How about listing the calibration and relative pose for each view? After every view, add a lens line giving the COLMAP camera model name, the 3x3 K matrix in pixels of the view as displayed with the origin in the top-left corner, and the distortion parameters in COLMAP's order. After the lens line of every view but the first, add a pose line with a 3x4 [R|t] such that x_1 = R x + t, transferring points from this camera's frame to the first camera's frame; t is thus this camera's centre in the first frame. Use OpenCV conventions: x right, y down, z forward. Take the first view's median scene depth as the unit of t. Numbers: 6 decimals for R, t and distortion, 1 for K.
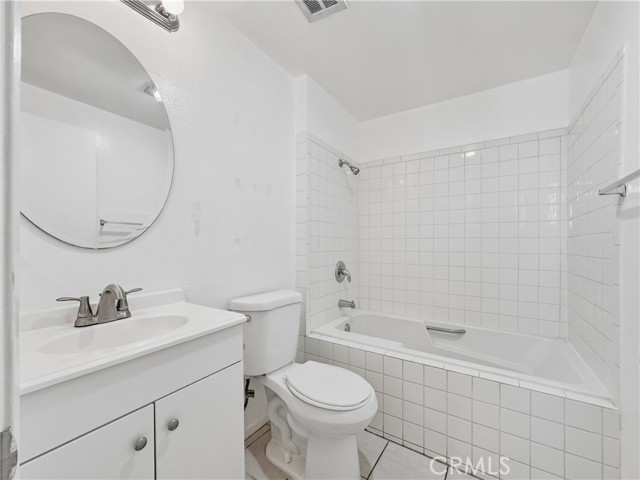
lens RADIAL K [[261.6, 0, 320.2], [0, 261.6, 241.4], [0, 0, 1]] dist [-0.006232, 0.001412]
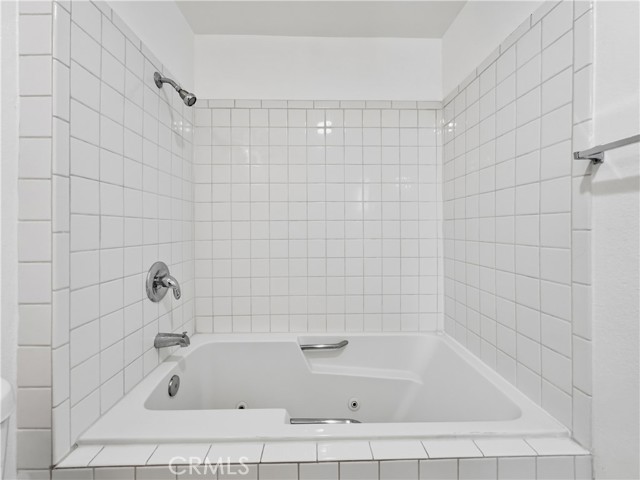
lens RADIAL K [[261.6, 0, 316.3], [0, 261.6, 225.7], [0, 0, 1]] dist [-0.006232, 0.001412]
pose [[0.824447, -0.004398, 0.565922, 0.043316], [0.002271, 0.999987, 0.004463, -0.001059], [-0.565934, -0.002395, 0.824447, 0.385562]]
